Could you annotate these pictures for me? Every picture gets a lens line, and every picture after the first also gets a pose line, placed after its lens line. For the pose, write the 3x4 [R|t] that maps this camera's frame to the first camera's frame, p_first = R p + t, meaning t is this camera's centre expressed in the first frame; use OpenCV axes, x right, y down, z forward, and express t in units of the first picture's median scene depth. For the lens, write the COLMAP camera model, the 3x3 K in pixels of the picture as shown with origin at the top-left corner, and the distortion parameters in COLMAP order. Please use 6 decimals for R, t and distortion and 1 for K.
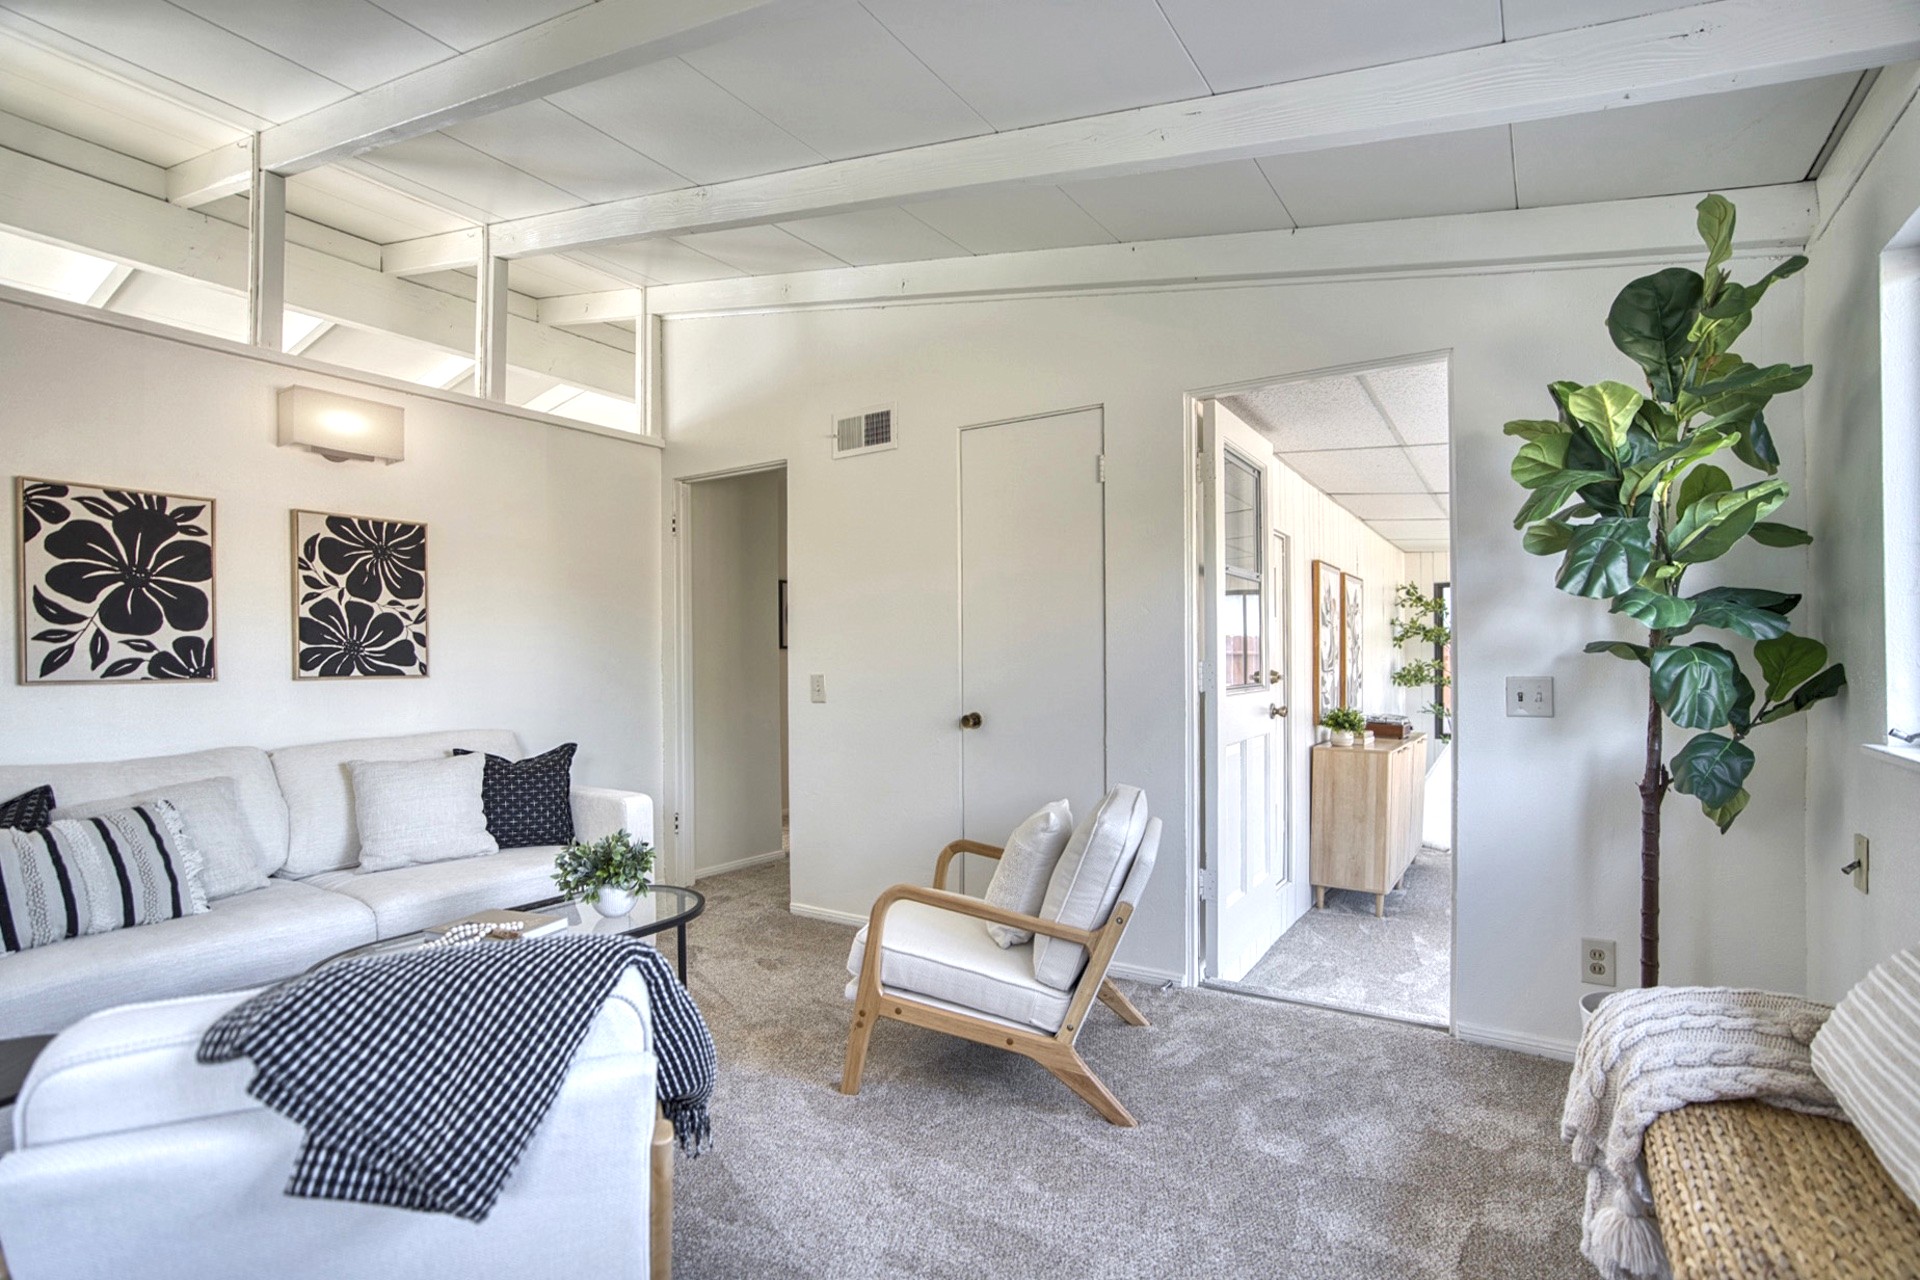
lens RADIAL K [[914.6, 0, 953.3], [0, 914.6, 657.1], [0, 0, 1]] dist [-0.003364, 0.002262]
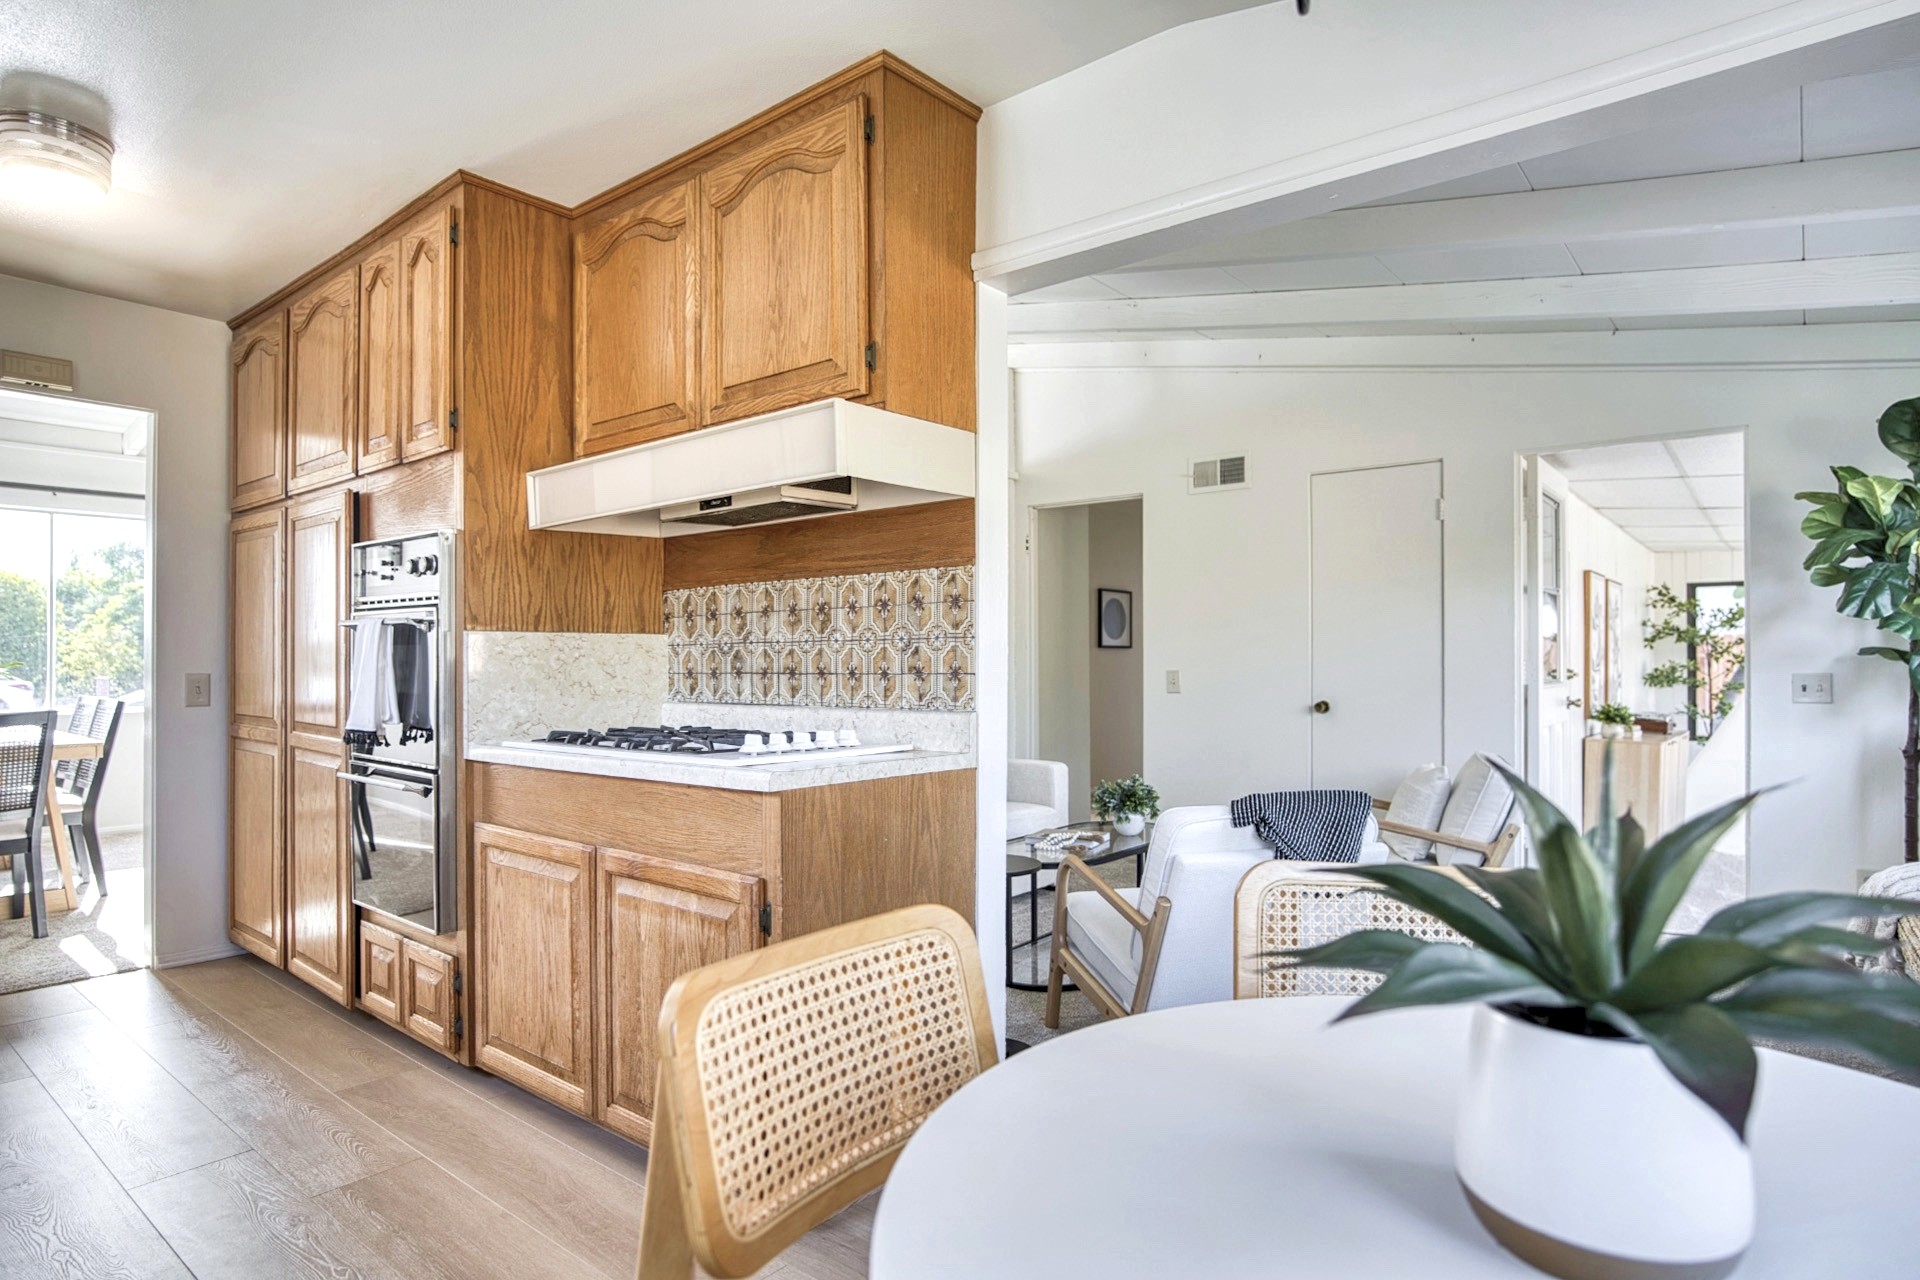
lens RADIAL K [[1067.5, 0, 964.3], [0, 1067.5, 651.6], [0, 0, 1]] dist [0.028948, 0.007192]
pose [[0.996868, 0.003520, -0.079006, -0.416029], [-0.003797, 0.999987, -0.003358, 0.000047], [0.078993, 0.003648, 0.996868, -0.595185]]
